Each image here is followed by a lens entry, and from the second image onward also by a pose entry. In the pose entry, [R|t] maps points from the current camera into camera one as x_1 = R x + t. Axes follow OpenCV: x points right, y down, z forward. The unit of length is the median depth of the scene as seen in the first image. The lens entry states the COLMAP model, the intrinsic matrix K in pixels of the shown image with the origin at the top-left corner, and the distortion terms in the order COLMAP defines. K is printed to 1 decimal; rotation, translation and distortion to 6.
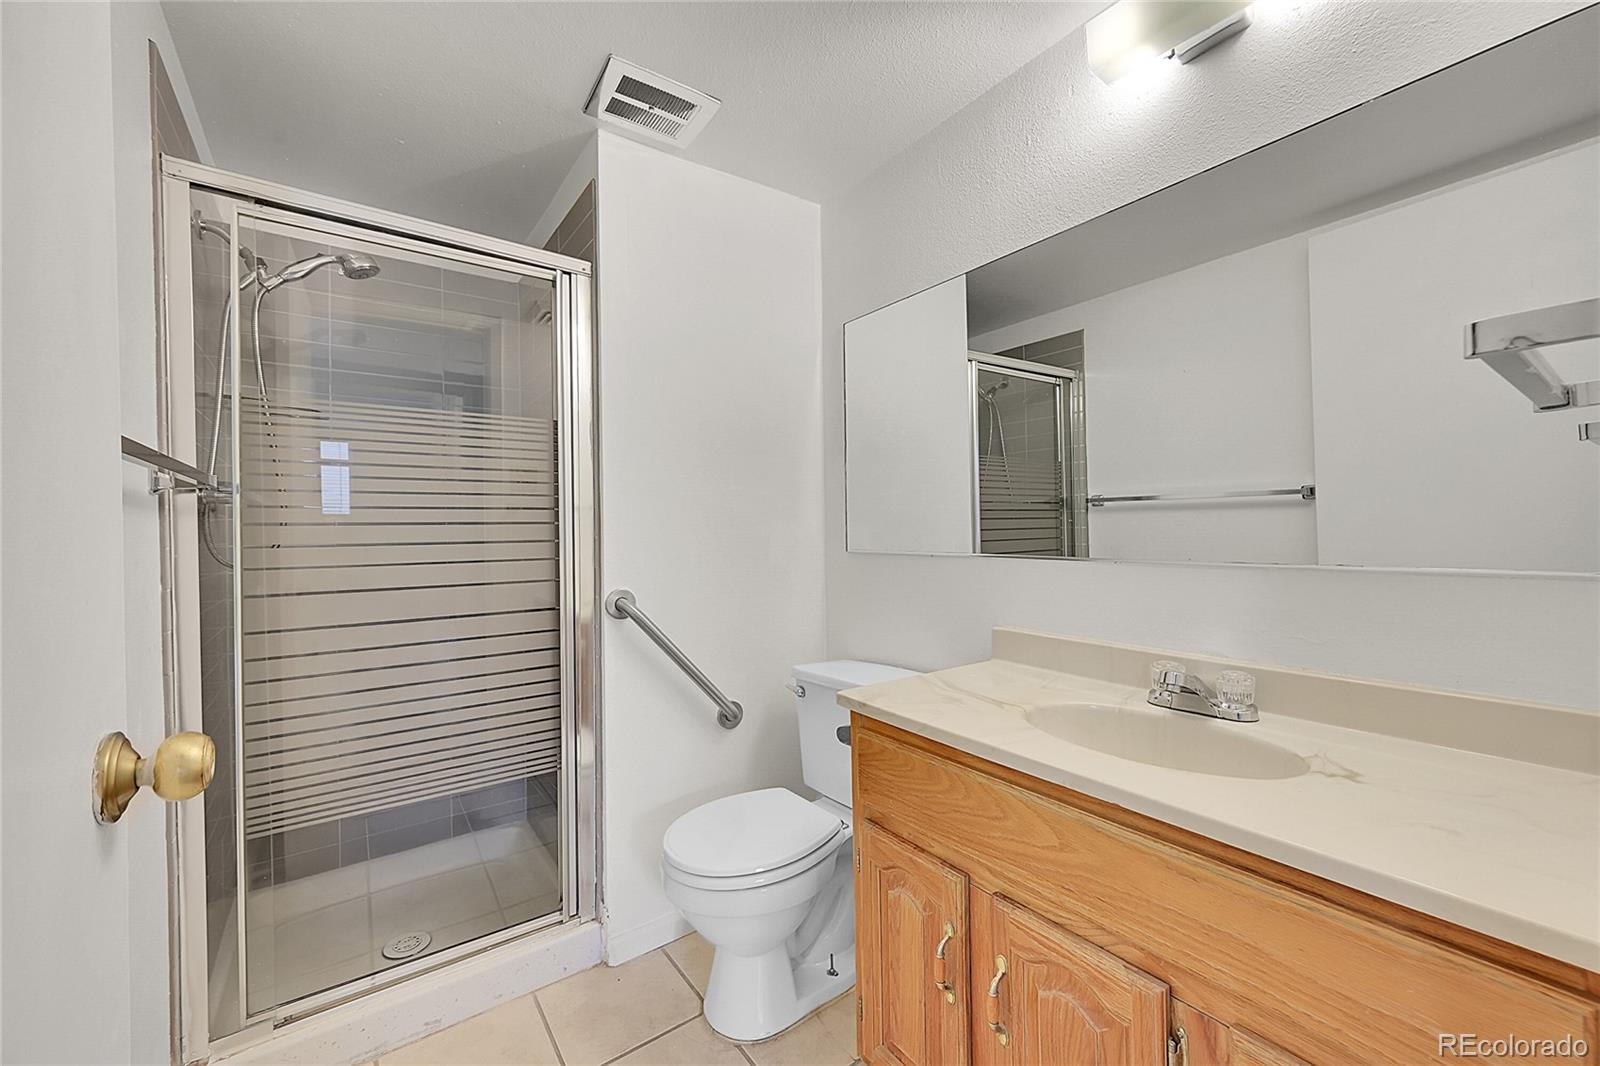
lens RADIAL K [[630.4, 0, 801.0], [0, 630.4, 531.3], [0, 0, 1]] dist [-0.000594, -0.000047]
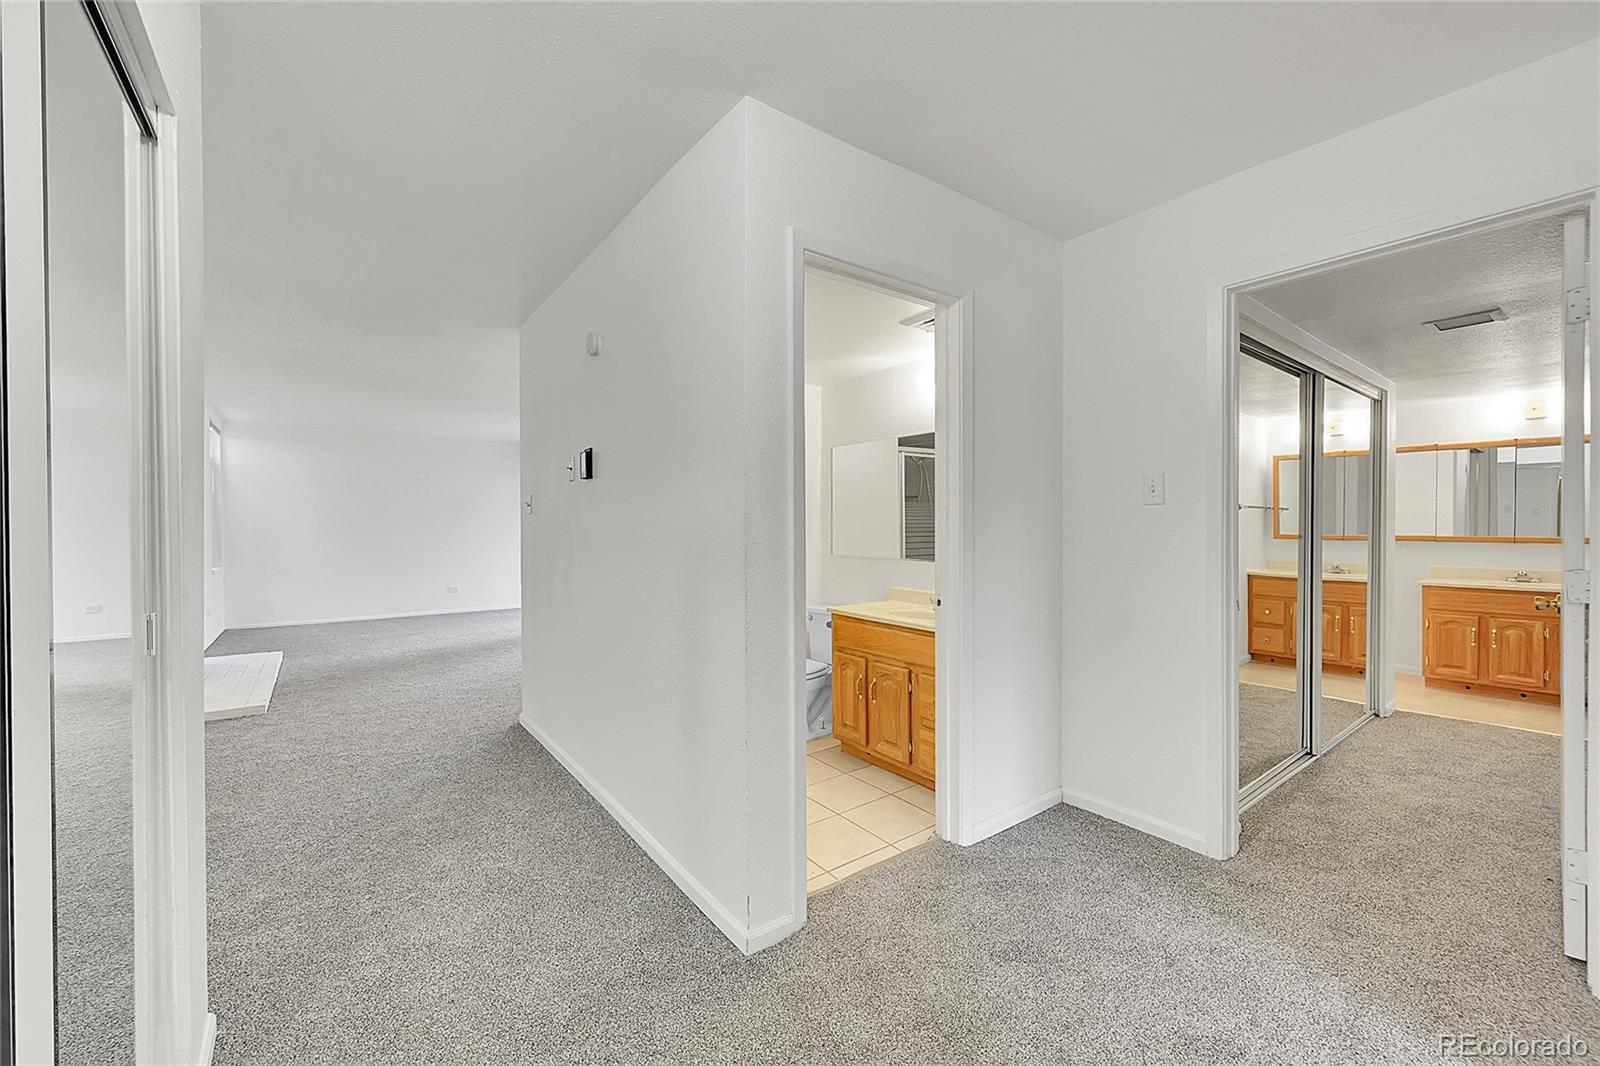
lens RADIAL K [[630.4, 0, 801.0], [0, 630.4, 531.3], [0, 0, 1]] dist [-0.000594, -0.000047]
pose [[0.999731, 0.009088, 0.021343, -0.132502], [-0.009215, 0.999940, 0.005885, -0.112224], [-0.021288, -0.006080, 0.999755, -1.975682]]
